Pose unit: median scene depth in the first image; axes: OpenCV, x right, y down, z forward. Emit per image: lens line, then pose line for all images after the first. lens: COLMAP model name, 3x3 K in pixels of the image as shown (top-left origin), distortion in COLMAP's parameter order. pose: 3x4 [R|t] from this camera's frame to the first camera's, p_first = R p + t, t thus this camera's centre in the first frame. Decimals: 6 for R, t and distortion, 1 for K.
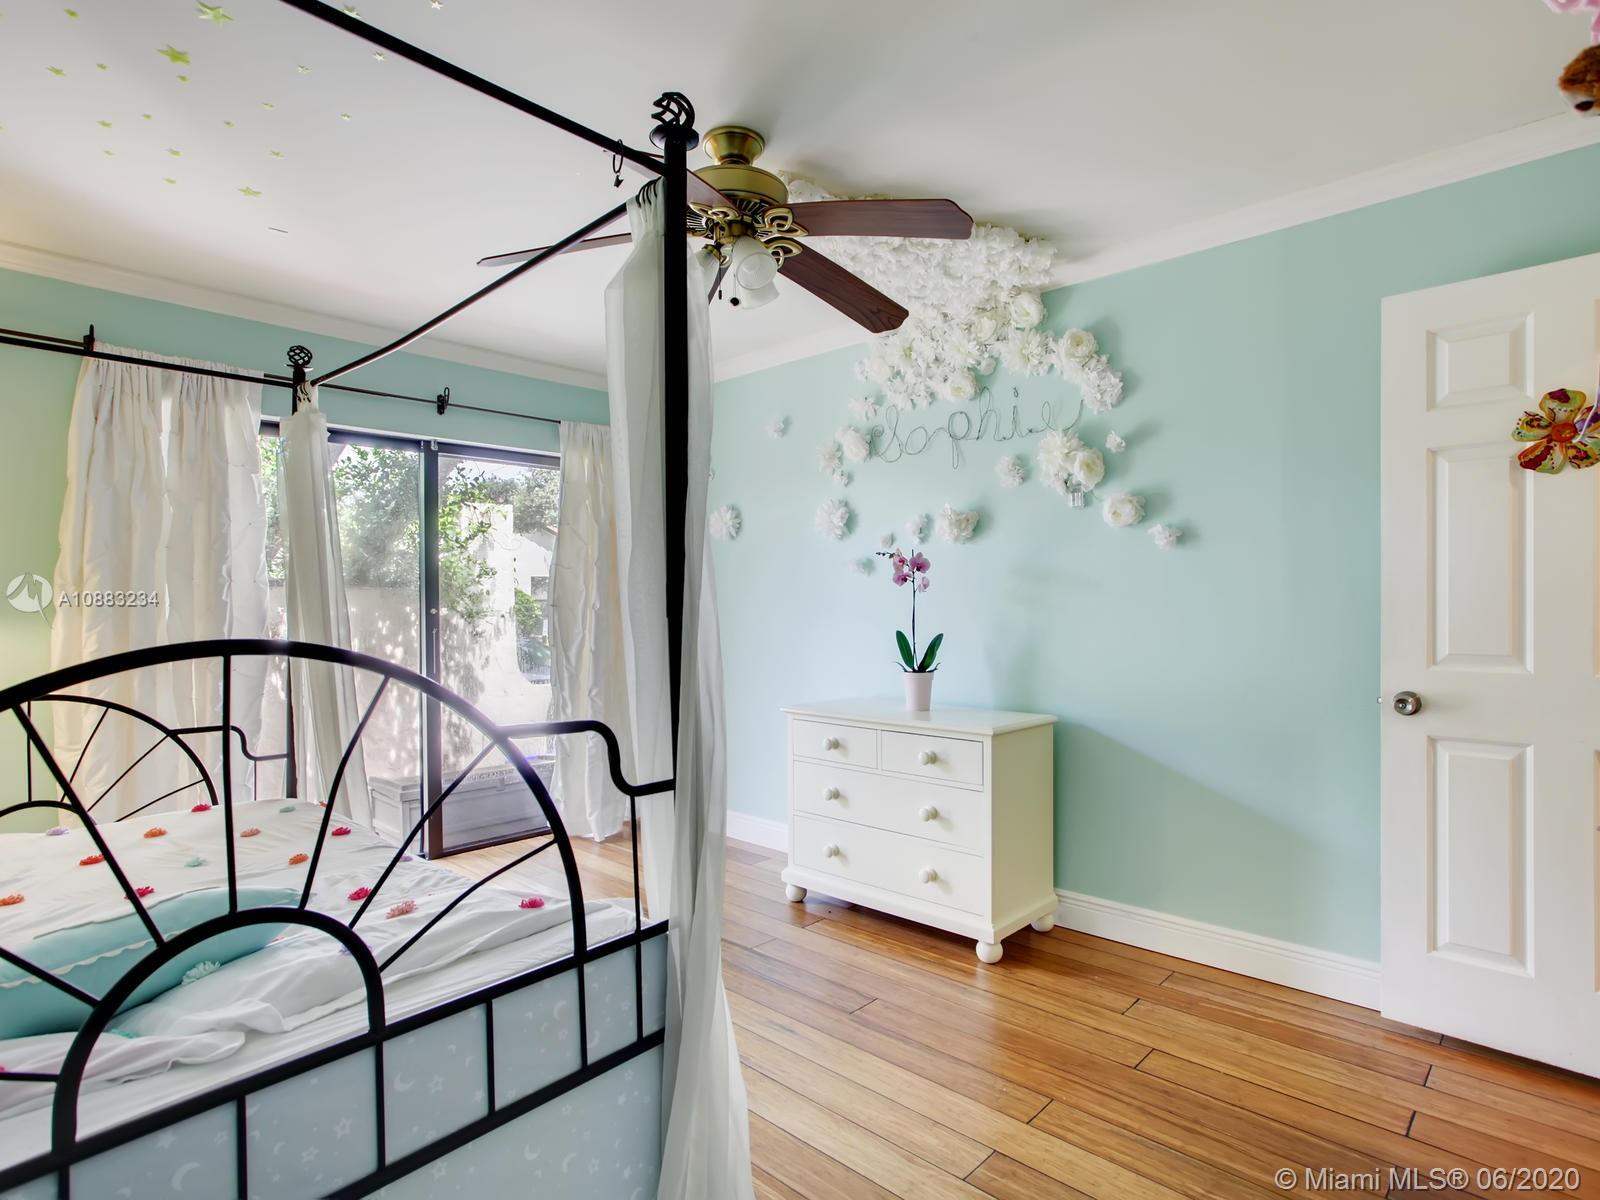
lens RADIAL K [[866.0, 0, 800.0], [0, 866.0, 600.0], [0, 0, 1]] dist [-0.000423, 0.000053]
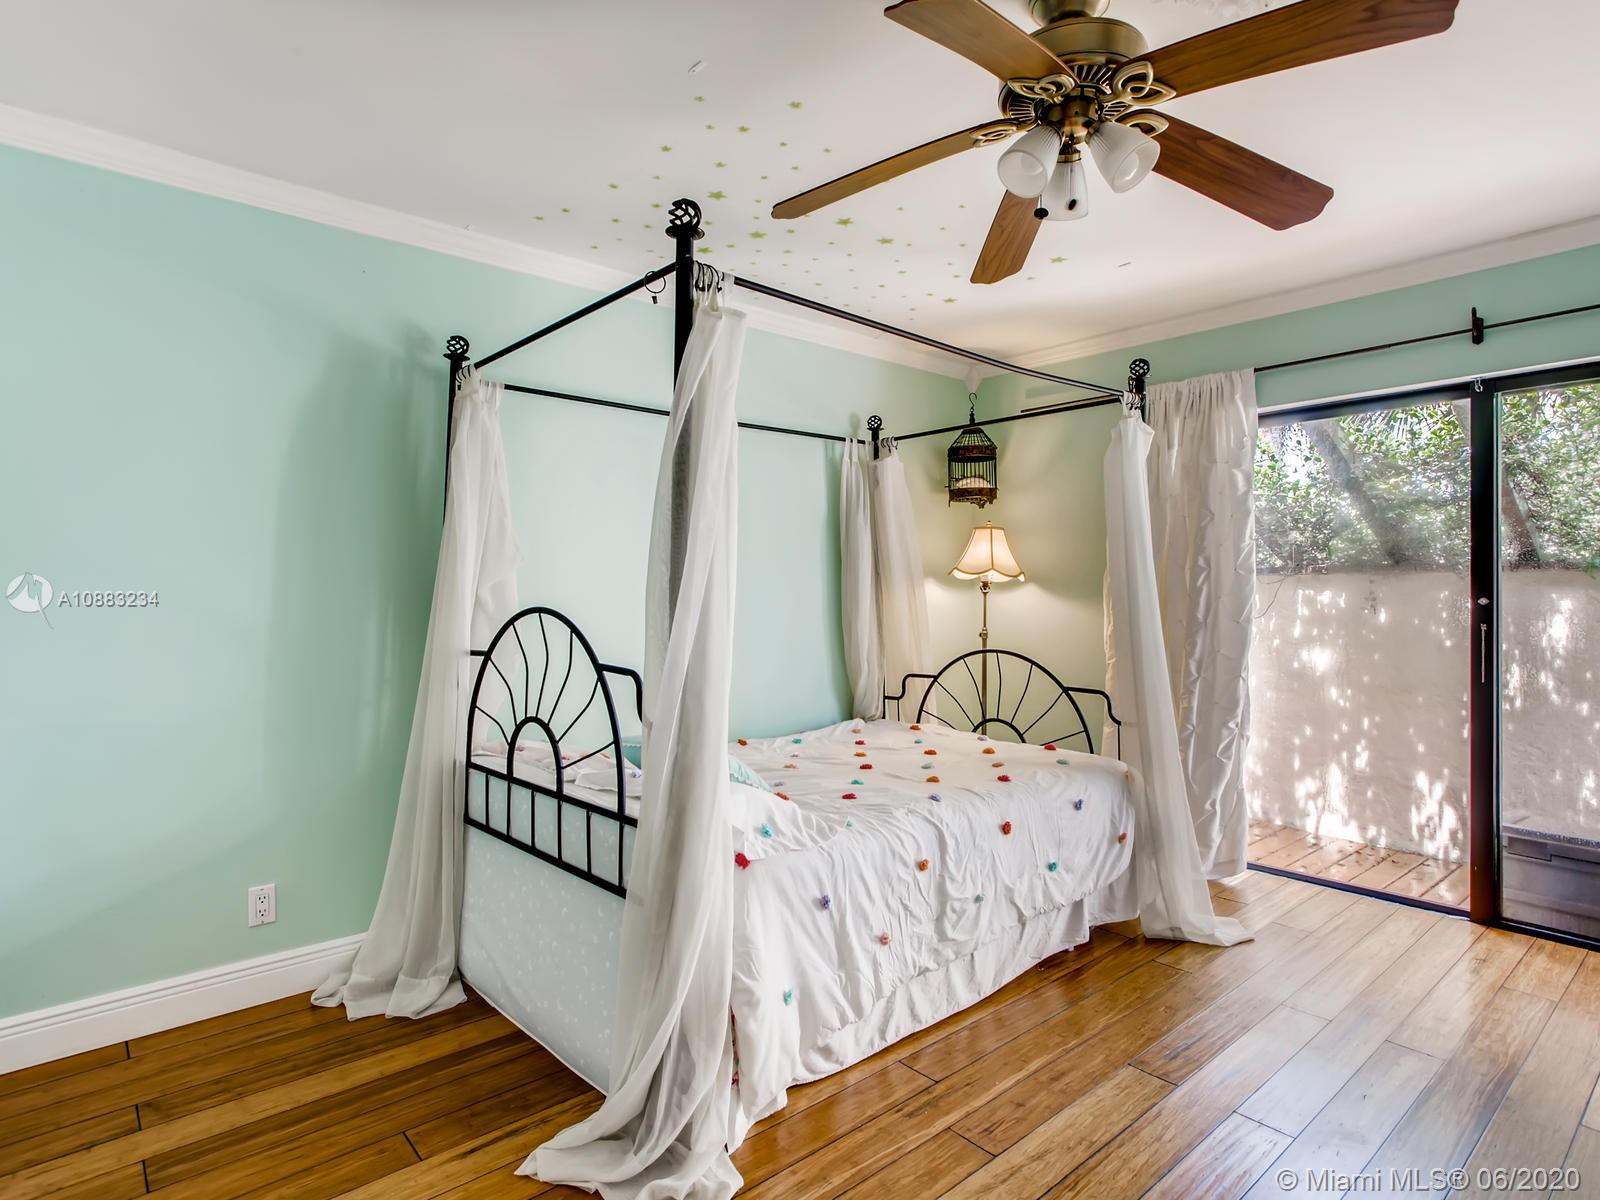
lens RADIAL K [[893.6, 0, 793.7], [0, 893.6, 587.5], [0, 0, 1]] dist [-0.038624, 0.028123]
pose [[-0.116593, 0.000700, -0.993180, 0.656496], [0.003702, 0.999993, 0.000271, -0.002206], [0.993173, -0.003645, -0.116595, 0.748990]]
